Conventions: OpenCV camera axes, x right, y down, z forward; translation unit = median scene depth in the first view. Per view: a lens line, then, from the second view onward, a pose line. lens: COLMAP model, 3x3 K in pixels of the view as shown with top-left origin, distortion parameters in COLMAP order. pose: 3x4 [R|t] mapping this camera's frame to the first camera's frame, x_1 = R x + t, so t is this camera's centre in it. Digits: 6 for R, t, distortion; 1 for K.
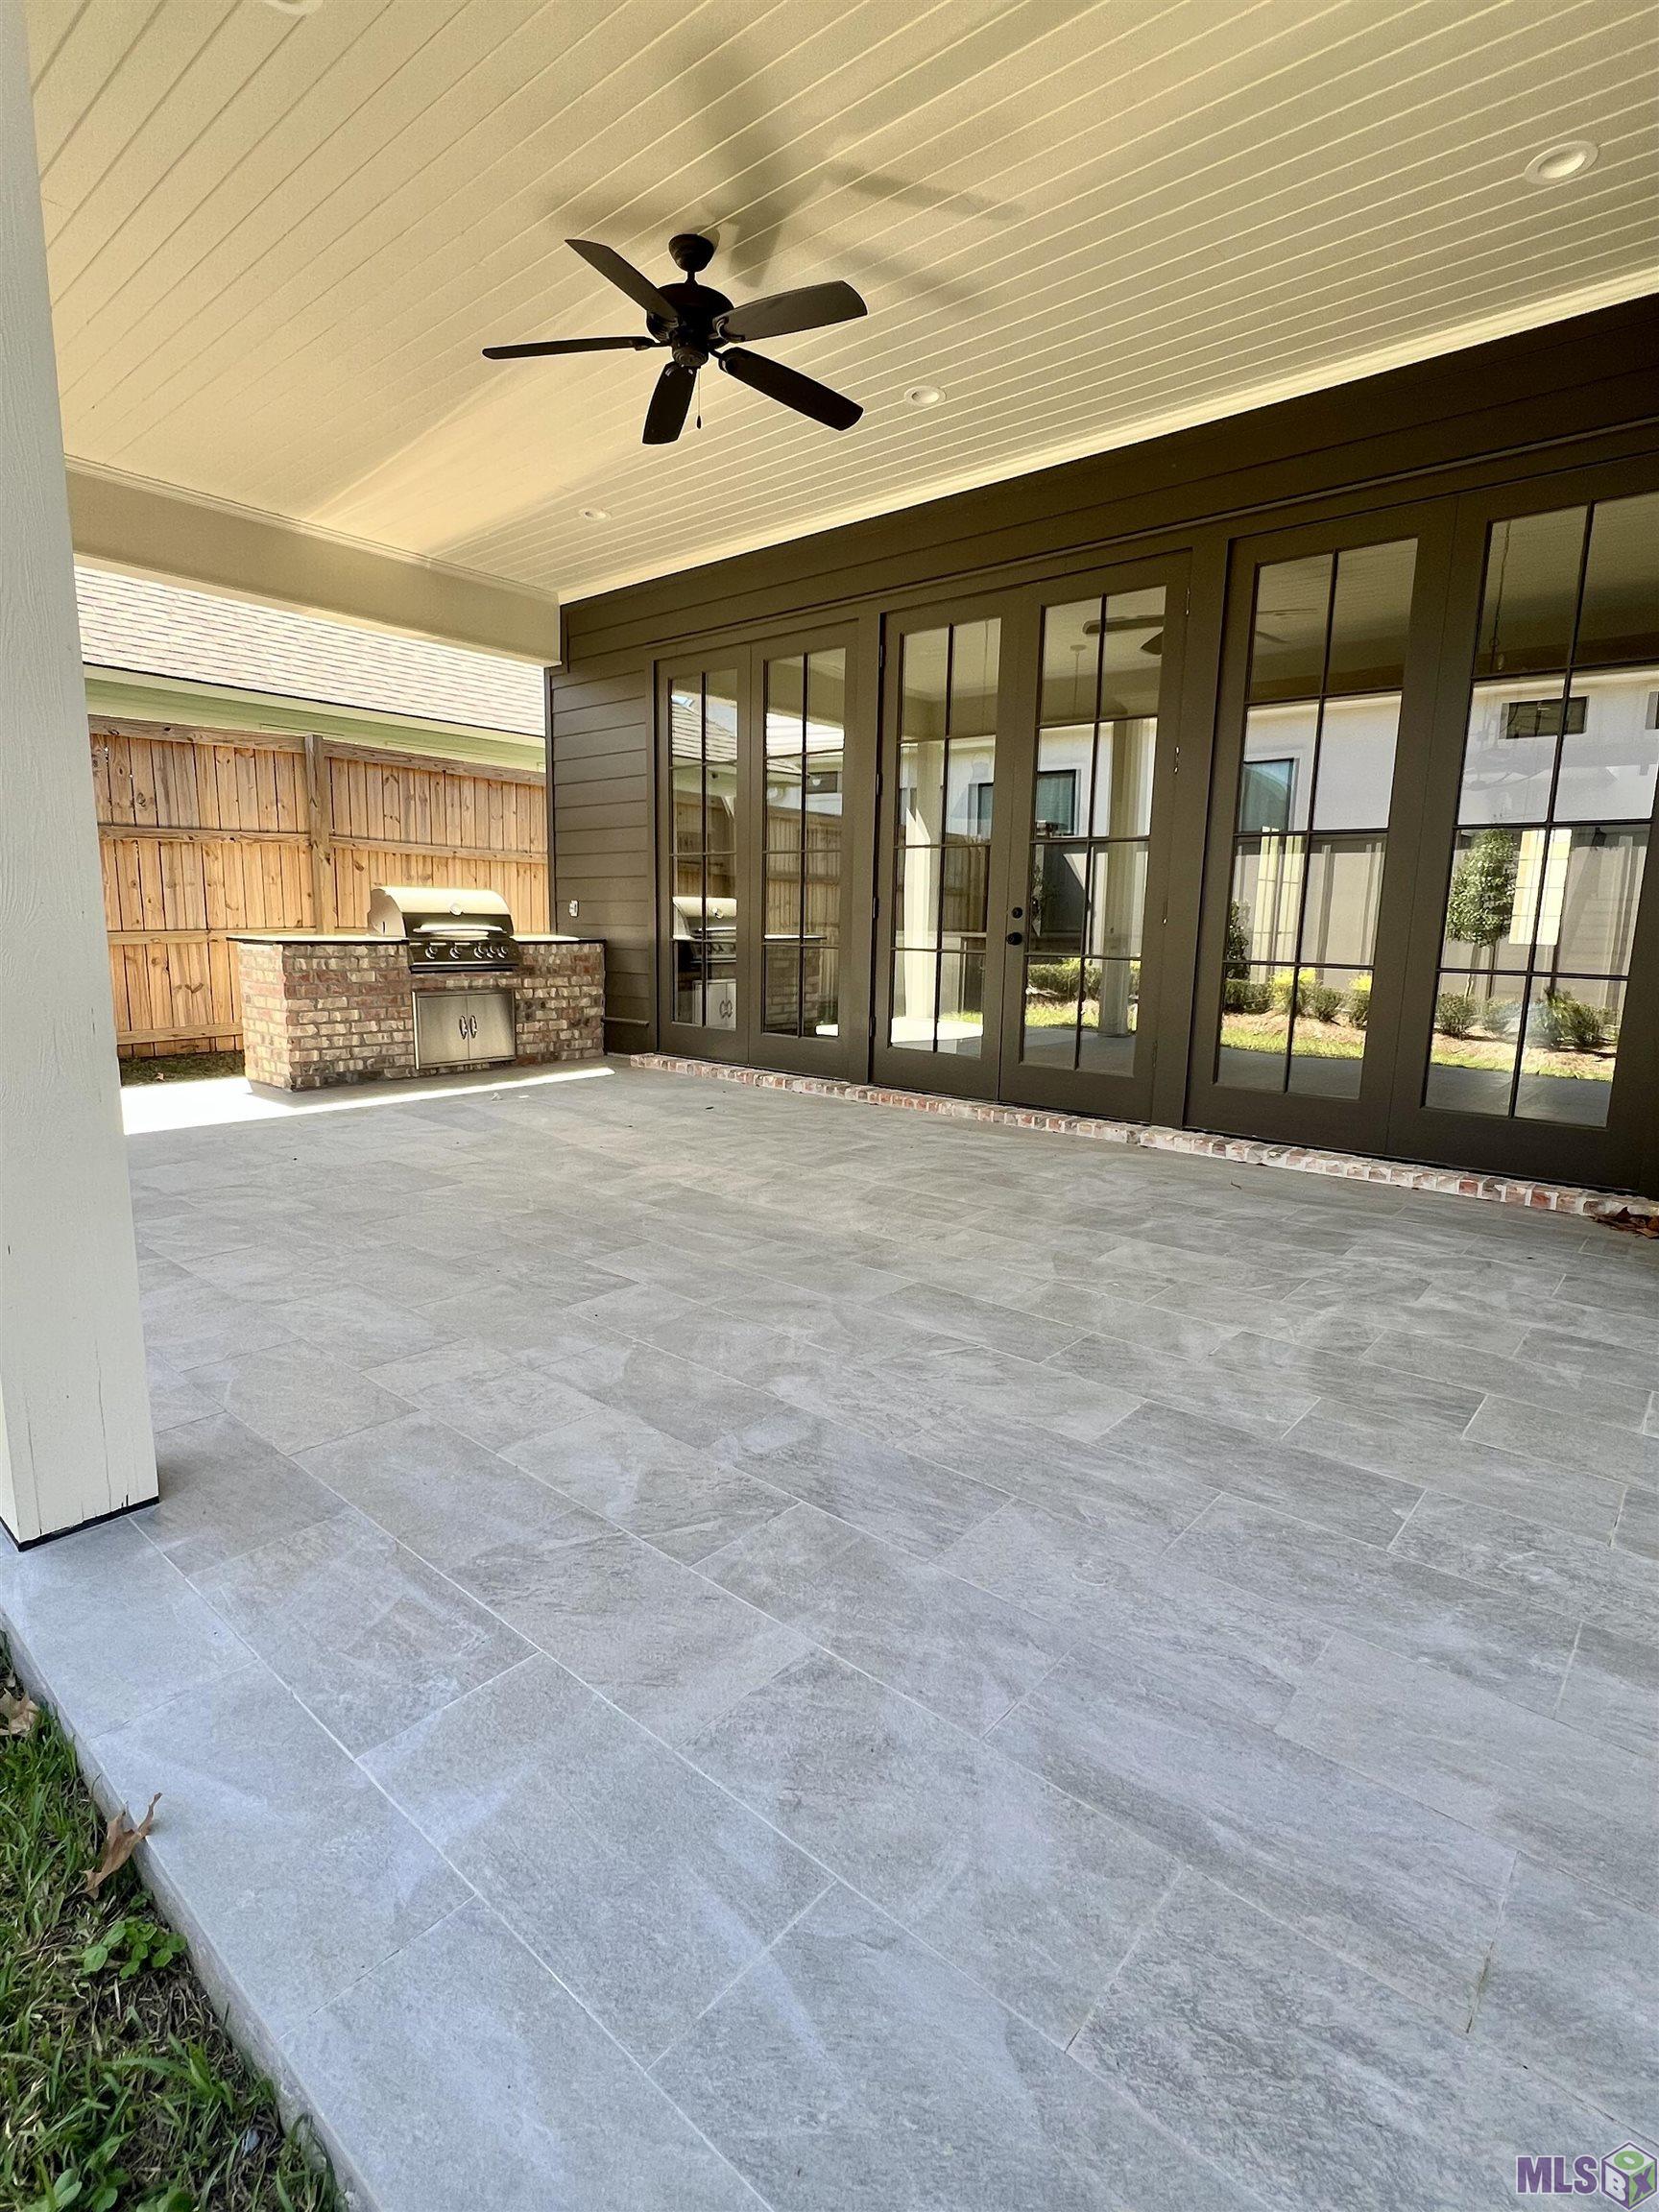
lens RADIAL K [[1091.3, 0, 829.5], [0, 1091.3, 1106.0], [0, 0, 1]] dist [0.001829, 0.000143]
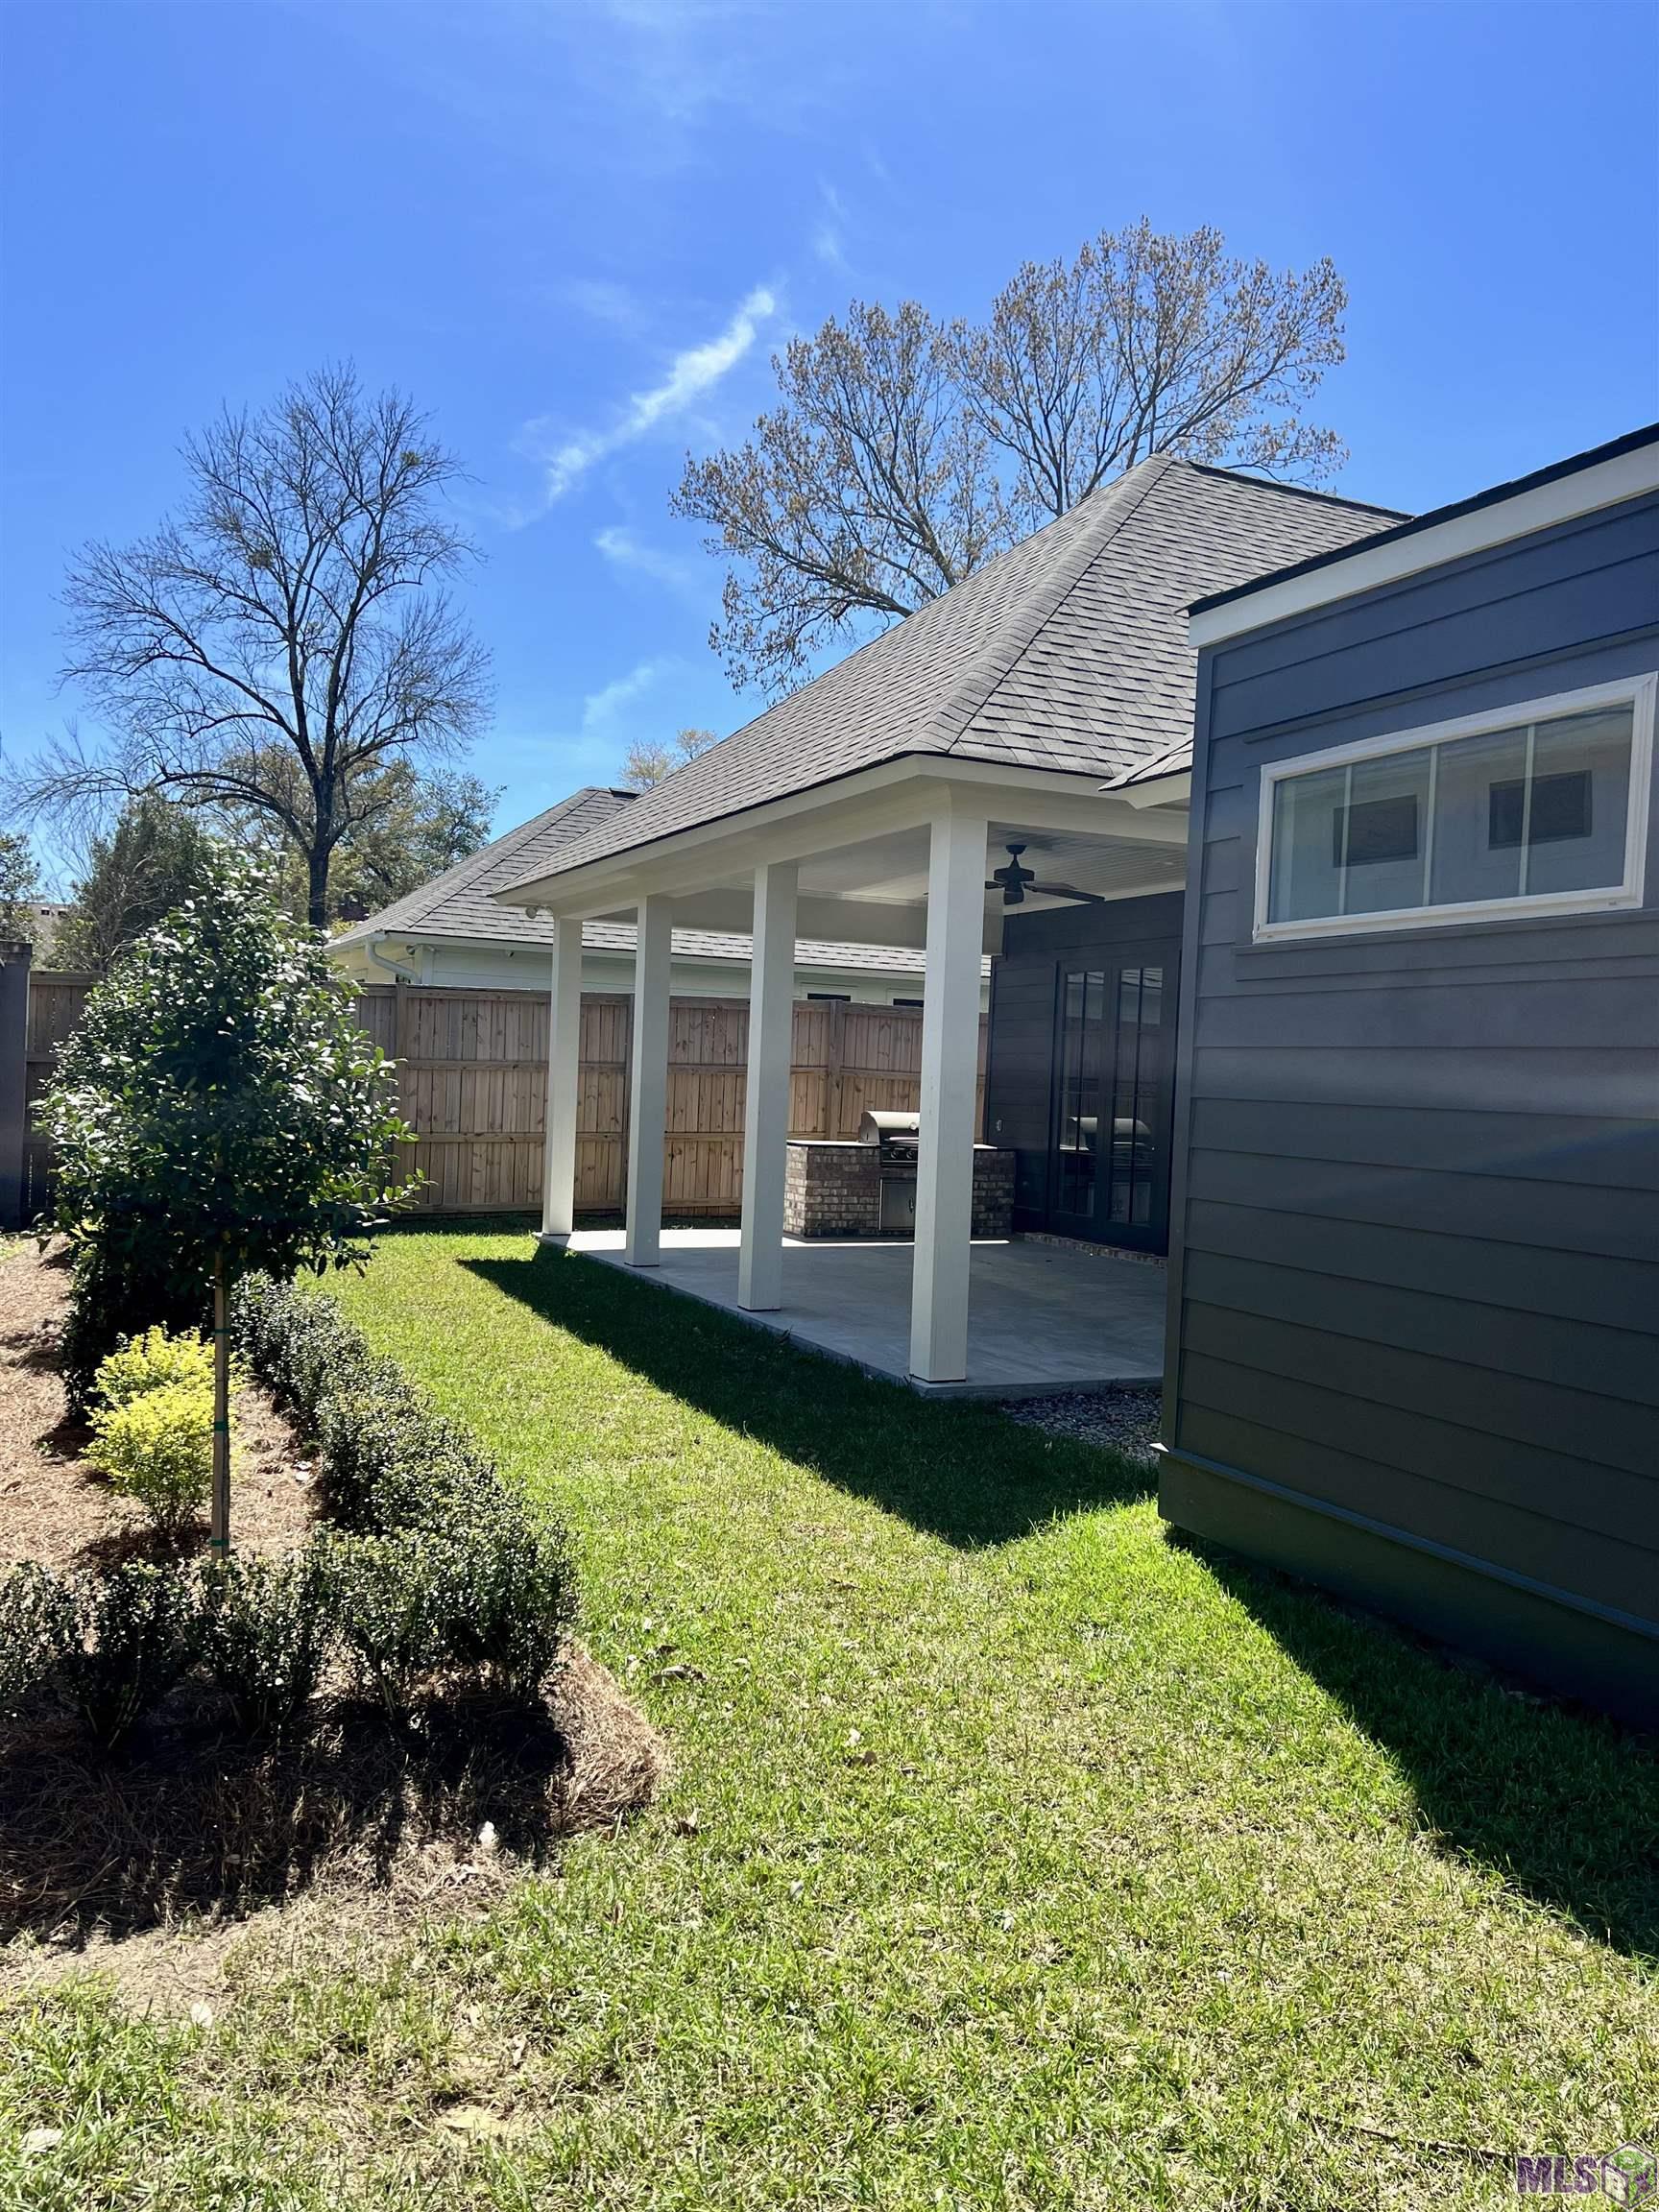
lens RADIAL K [[1657.2, 0, 829.5], [0, 1657.2, 1106.0], [0, 0, 1]] dist [-0.000360, -0.000020]
pose [[0.912016, 0.025555, -0.409357, 0.456503], [-0.093092, 0.984907, -0.145915, 0.127423], [0.399450, 0.171185, 0.900631, -1.037651]]
